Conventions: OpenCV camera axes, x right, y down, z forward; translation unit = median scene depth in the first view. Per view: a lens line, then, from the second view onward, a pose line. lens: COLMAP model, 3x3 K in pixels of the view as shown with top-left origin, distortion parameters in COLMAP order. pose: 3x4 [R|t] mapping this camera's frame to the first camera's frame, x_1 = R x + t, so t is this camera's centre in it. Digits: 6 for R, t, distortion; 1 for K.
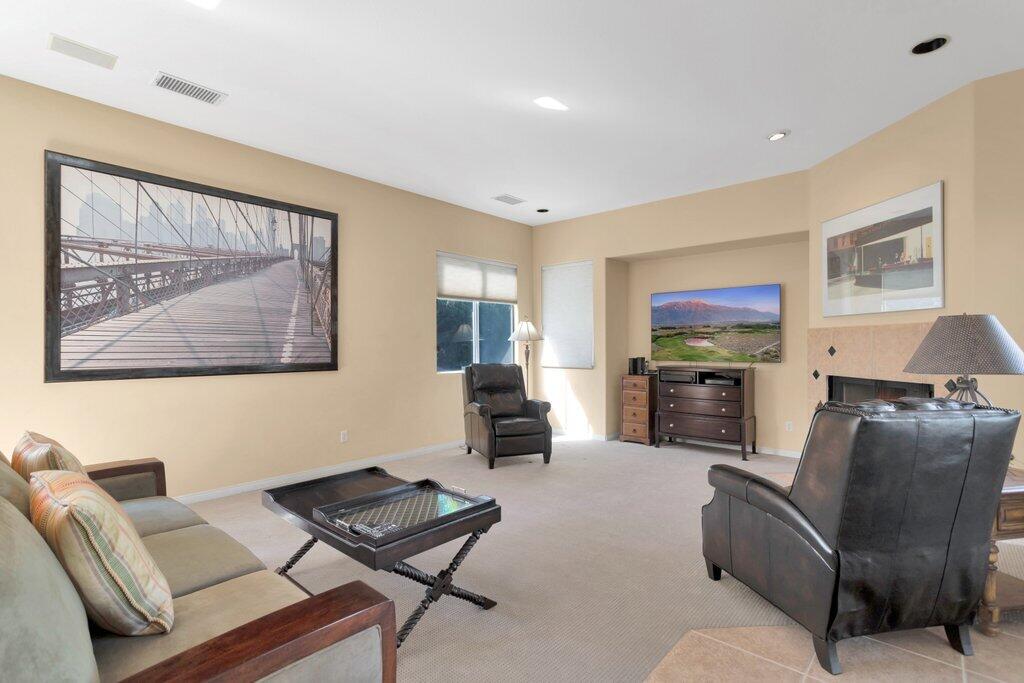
lens RADIAL K [[485.8, 0, 508.5], [0, 485.8, 343.9], [0, 0, 1]] dist [0.001748, 0.000538]
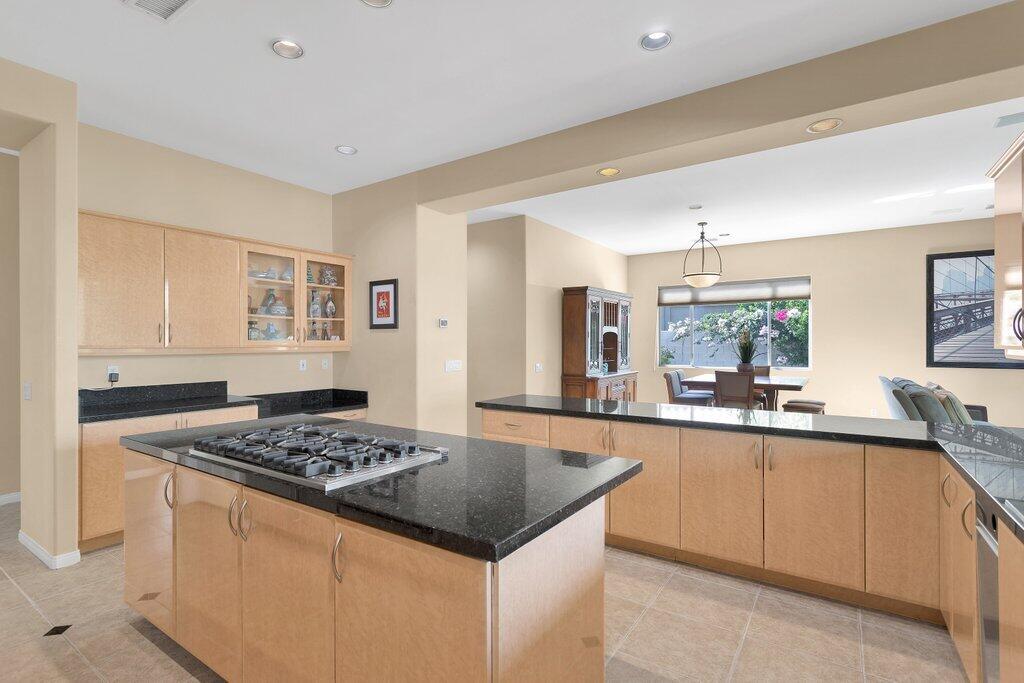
lens RADIAL K [[485.8, 0, 508.5], [0, 485.8, 343.9], [0, 0, 1]] dist [0.001748, 0.000538]
pose [[0.131238, 0.000309, -0.991351, 0.690941], [0.005160, 0.999986, 0.000995, -0.024715], [0.991338, -0.005246, 0.131234, -0.825673]]
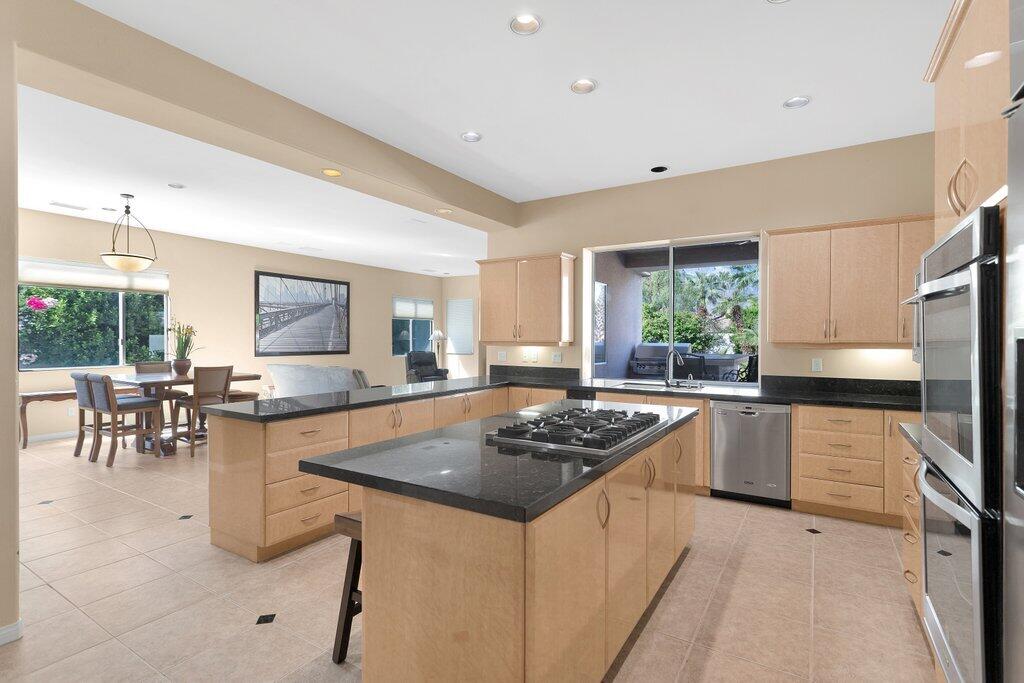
lens RADIAL K [[485.8, 0, 508.5], [0, 485.8, 343.9], [0, 0, 1]] dist [0.001748, 0.000538]
pose [[0.986226, 0.004122, 0.165352, -0.009799], [-0.006523, 0.999881, 0.013980, -0.031026], [-0.165274, -0.014866, 0.986136, -1.507989]]
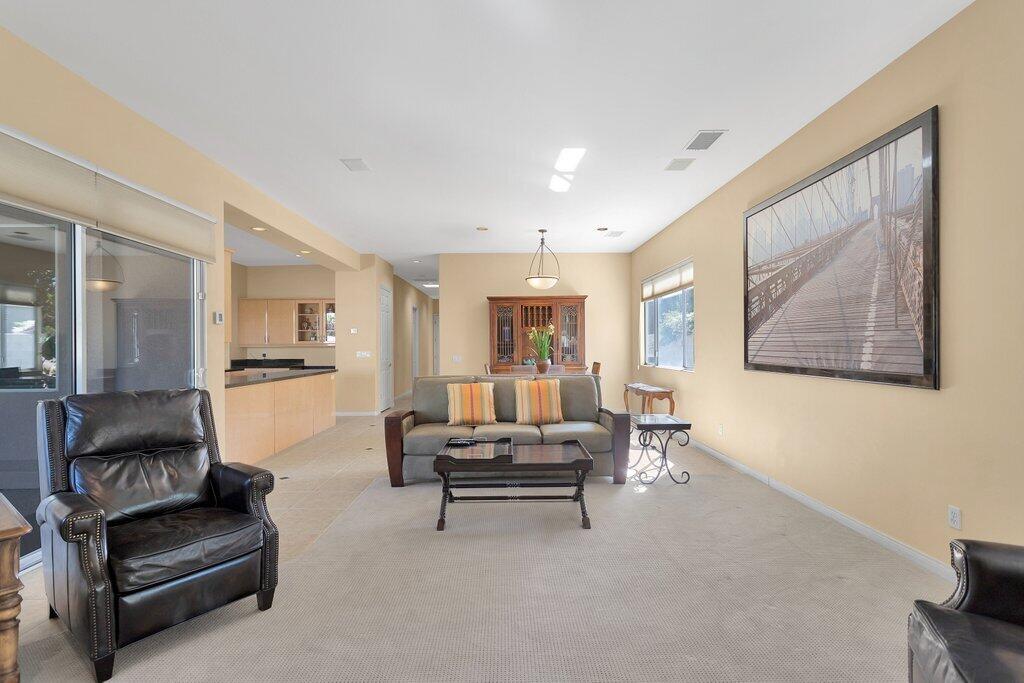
lens RADIAL K [[485.8, 0, 508.5], [0, 485.8, 343.9], [0, 0, 1]] dist [0.001748, 0.000538]
pose [[-0.740850, 0.002592, -0.671666, 0.450924], [0.008491, 0.999949, -0.005507, 0.001260], [0.671617, -0.009783, -0.740834, 1.285909]]
